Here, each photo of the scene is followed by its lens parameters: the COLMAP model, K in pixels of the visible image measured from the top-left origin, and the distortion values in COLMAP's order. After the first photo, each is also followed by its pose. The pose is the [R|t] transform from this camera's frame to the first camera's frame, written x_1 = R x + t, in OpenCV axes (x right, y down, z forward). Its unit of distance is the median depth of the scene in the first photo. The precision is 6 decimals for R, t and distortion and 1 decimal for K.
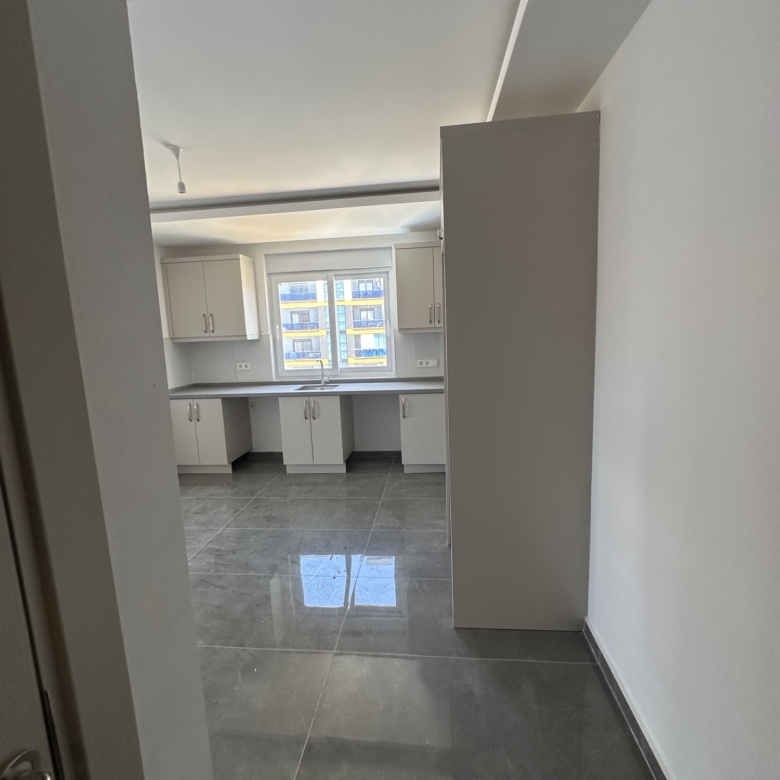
lens RADIAL K [[413.5, 0, 390.0], [0, 413.5, 390.0], [0, 0, 1]] dist [0.000176, 0.000412]
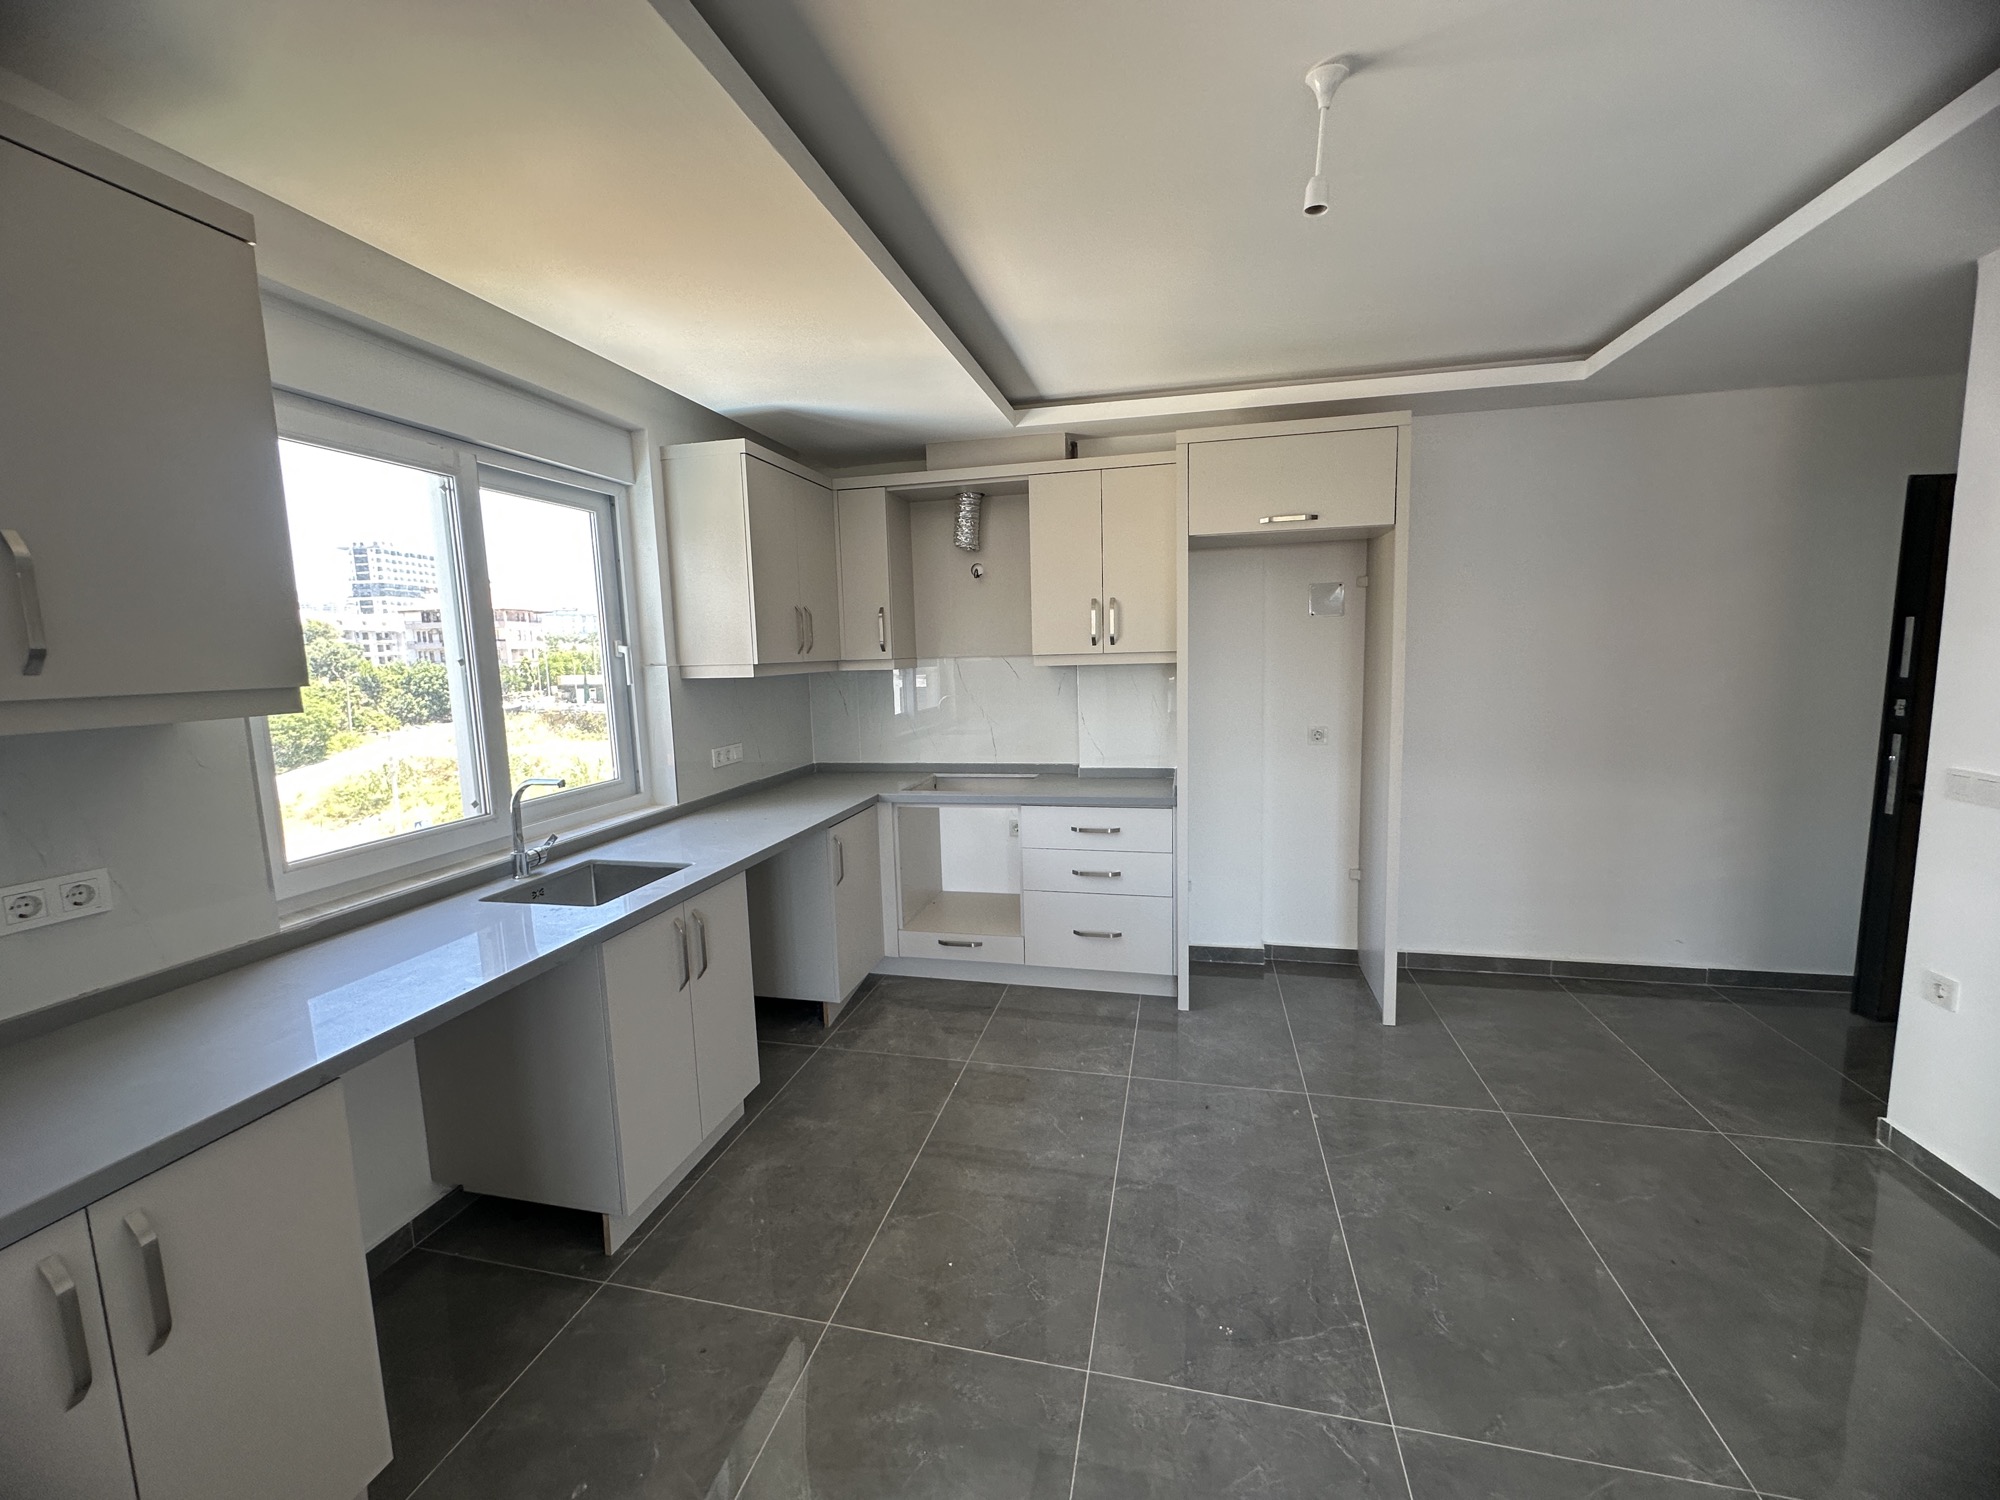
lens RADIAL K [[800.6, 0, 998.1], [0, 800.6, 744.0], [0, 0, 1]] dist [-0.001276, 0.000612]
pose [[0.127531, -0.080590, 0.988555, -0.645713], [0.168335, 0.983992, 0.058501, -0.078734], [-0.977445, 0.158948, 0.139055, 0.661612]]
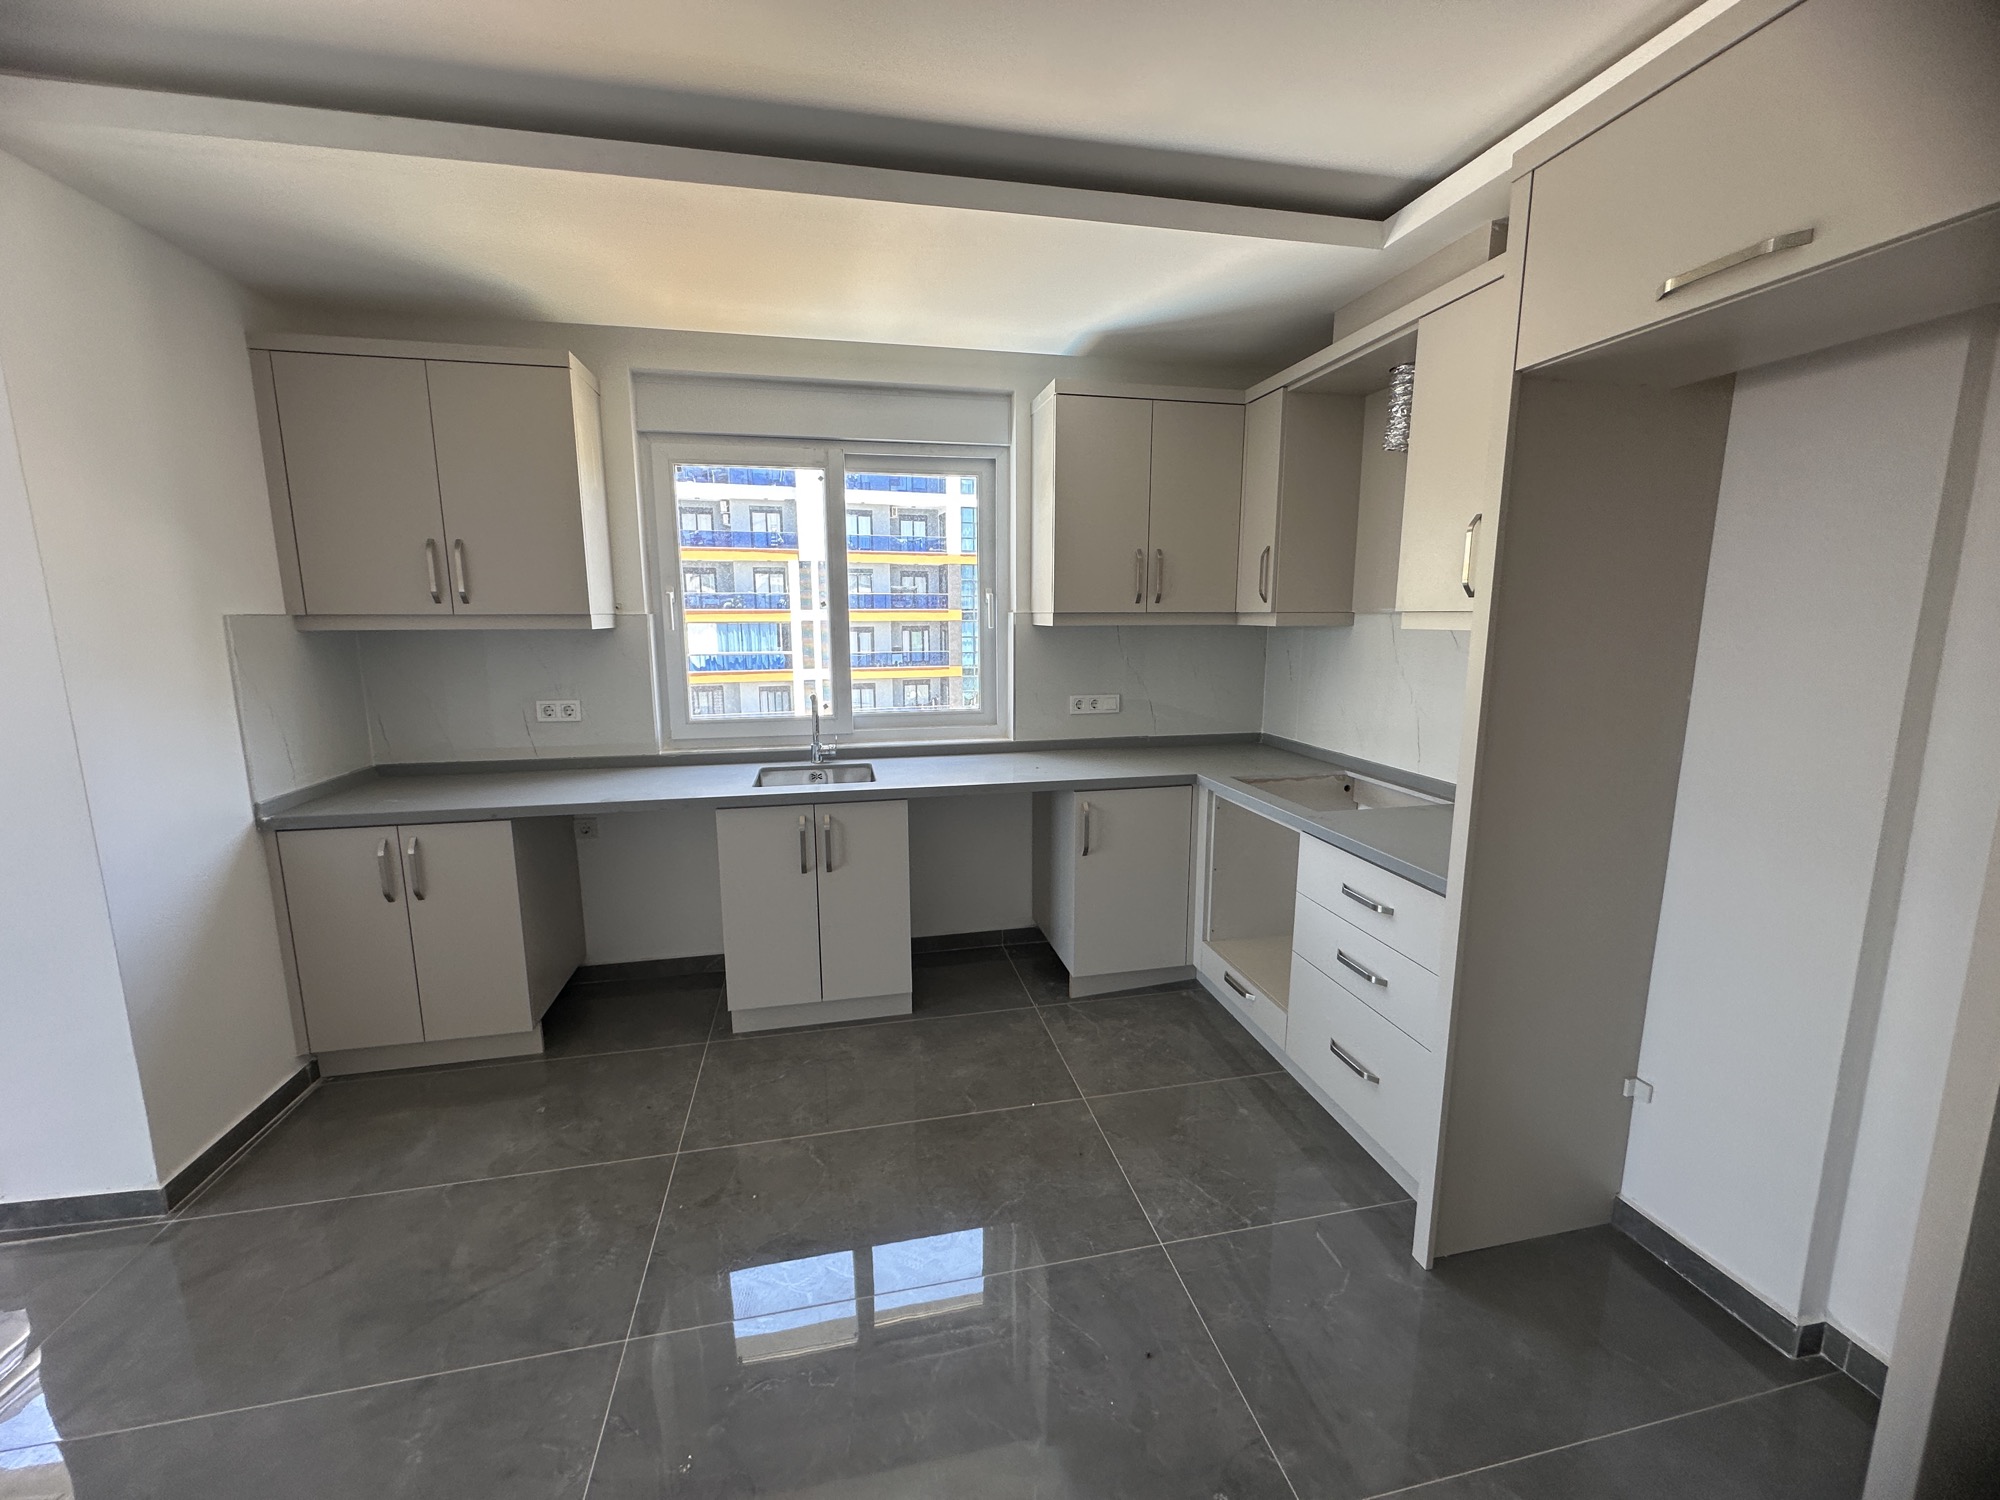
lens RADIAL K [[800.6, 0, 998.1], [0, 800.6, 744.0], [0, 0, 1]] dist [-0.001276, 0.000612]
pose [[0.949195, -0.013073, 0.314418, -0.242749], [0.010257, 0.999891, 0.010610, -0.036868], [-0.314522, -0.006846, 0.949225, 0.316709]]
